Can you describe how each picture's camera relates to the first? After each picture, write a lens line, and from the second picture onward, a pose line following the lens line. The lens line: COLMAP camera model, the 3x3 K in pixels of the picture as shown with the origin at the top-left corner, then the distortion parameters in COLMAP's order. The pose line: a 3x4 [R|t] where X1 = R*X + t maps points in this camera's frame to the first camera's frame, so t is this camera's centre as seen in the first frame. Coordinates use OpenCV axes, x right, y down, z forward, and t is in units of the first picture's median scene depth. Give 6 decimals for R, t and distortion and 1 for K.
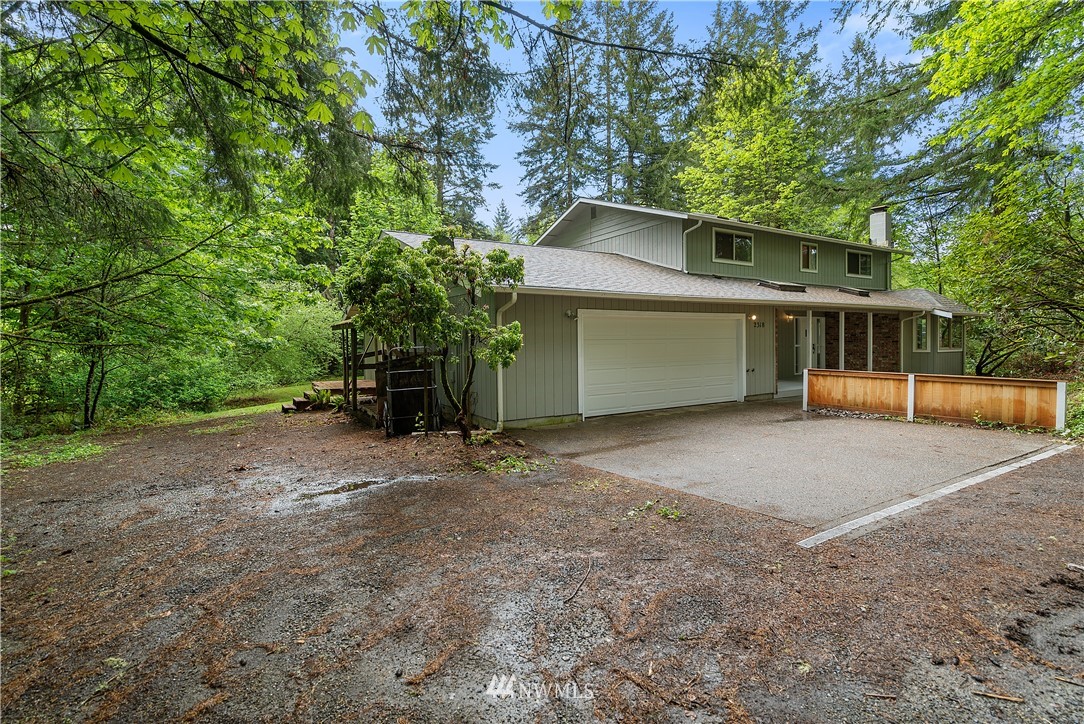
lens RADIAL K [[501.5, 0, 527.1], [0, 501.5, 345.3], [0, 0, 1]] dist [-0.004576, 0.003759]
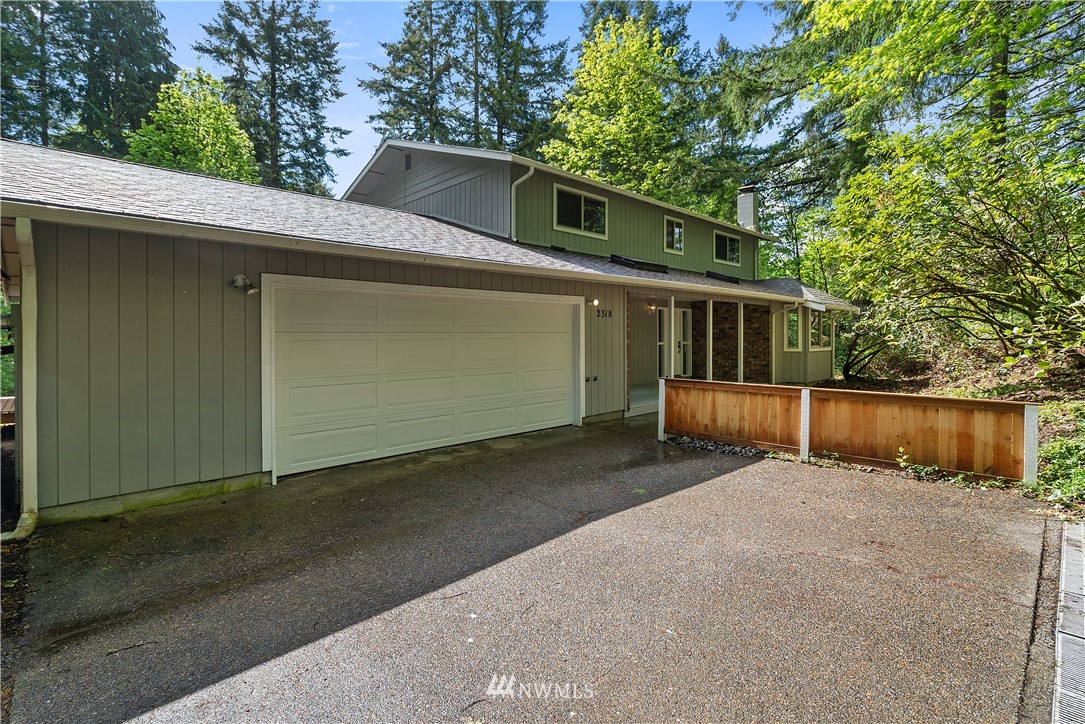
lens RADIAL K [[502.0, 0, 536.8], [0, 502.0, 337.3], [0, 0, 1]] dist [-0.004576, 0.003759]
pose [[0.973379, 0.005805, 0.229126, 0.176646], [-0.004056, 0.999959, -0.008101, -0.001408], [-0.229164, 0.006956, 0.973363, 0.283610]]
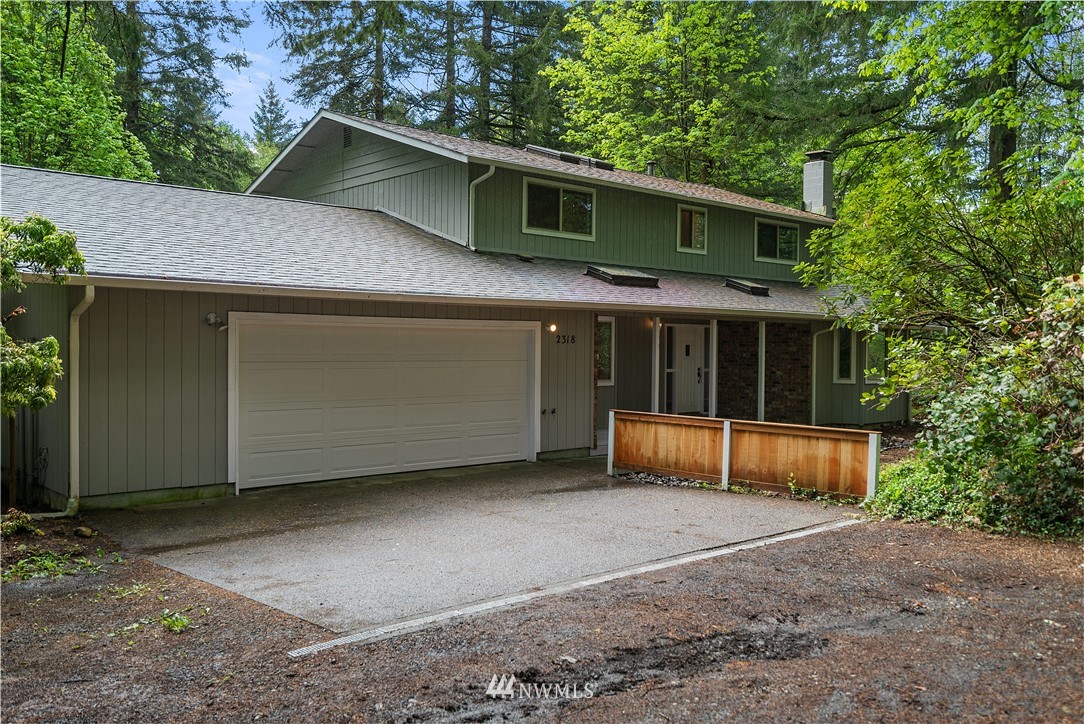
lens RADIAL K [[931.1, 0, 533.2], [0, 931.1, 362.5], [0, 0, 1]] dist [0.003306, -0.015192]
pose [[0.981673, 0.014703, 0.190005, 0.168505], [-0.016302, 0.999844, 0.006858, -0.016360], [-0.189874, -0.009830, 0.981759, -0.122623]]
